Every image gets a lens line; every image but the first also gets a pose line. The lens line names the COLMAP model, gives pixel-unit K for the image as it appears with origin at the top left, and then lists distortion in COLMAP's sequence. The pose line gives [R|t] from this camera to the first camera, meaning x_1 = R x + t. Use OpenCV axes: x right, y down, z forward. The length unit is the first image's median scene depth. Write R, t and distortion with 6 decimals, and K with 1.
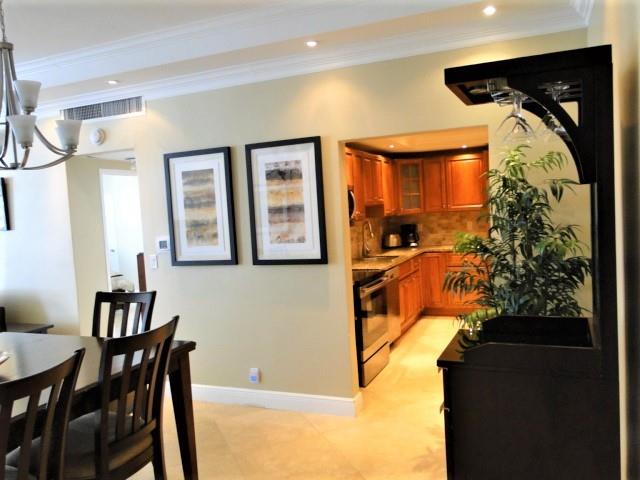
lens RADIAL K [[527.3, 0, 320.0], [0, 527.3, 240.0], [0, 0, 1]] dist [0.009601, -0.011886]
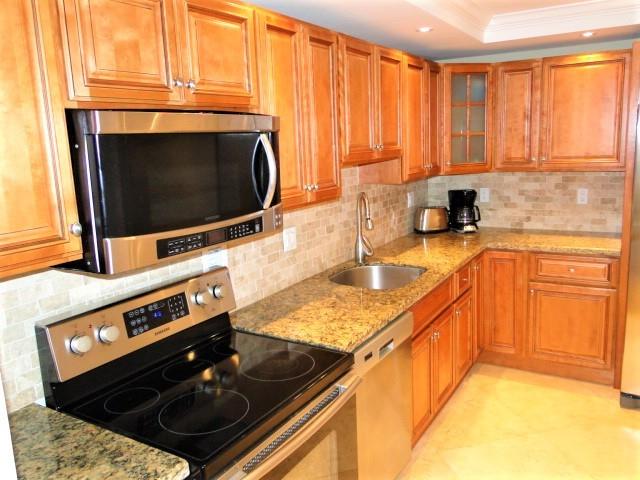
lens RADIAL K [[528.2, 0, 319.6], [0, 528.2, 243.1], [0, 0, 1]] dist [0.003894, -0.004731]
pose [[0.989484, 0.042260, -0.138335, 0.104539], [-0.023169, 0.990325, 0.136817, -0.048441], [0.142778, -0.132173, 0.980890, 0.458483]]
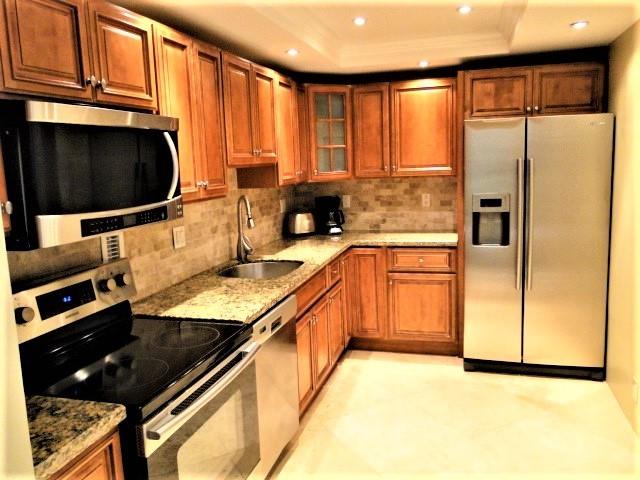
lens RADIAL K [[527.3, 0, 320.0], [0, 527.3, 240.0], [0, 0, 1]] dist [0.009601, -0.011886]
pose [[0.992681, 0.002683, 0.120734, 0.089481], [-0.013049, 0.996283, 0.085145, -0.032800], [-0.120057, -0.086097, 0.989027, 0.413156]]
